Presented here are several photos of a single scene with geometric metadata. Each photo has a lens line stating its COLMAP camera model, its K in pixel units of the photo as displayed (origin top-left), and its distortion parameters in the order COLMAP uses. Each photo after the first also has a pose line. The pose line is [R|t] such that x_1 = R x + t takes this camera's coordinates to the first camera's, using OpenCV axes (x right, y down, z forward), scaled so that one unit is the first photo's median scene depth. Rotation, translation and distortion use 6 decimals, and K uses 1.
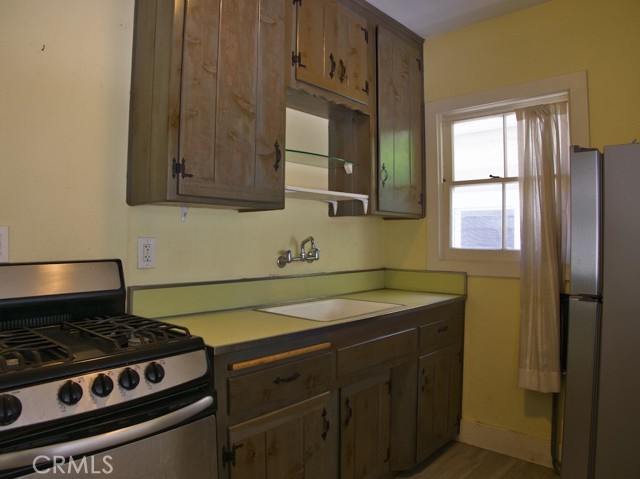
lens RADIAL K [[448.4, 0, 320.6], [0, 448.4, 236.8], [0, 0, 1]] dist [-0.160099, 0.079661]
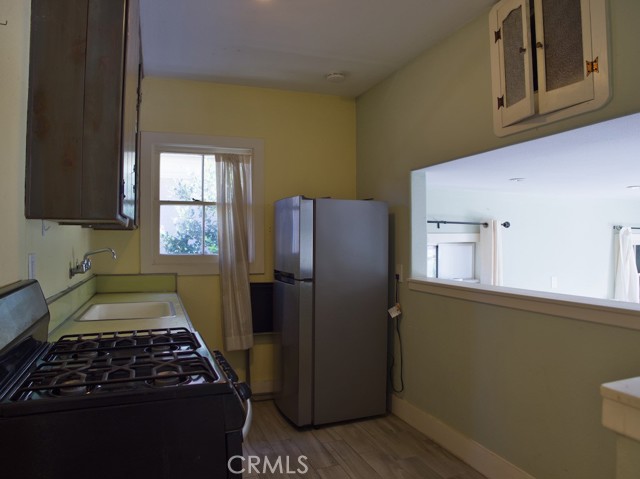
lens RADIAL K [[448.4, 0, 320.4], [0, 448.4, 243.2], [0, 0, 1]] dist [-0.160099, 0.079661]
pose [[0.477216, -0.007147, 0.878757, -0.650521], [-0.002183, 0.999954, 0.009318, -0.020967], [-0.878783, -0.006365, 0.477179, 0.023128]]
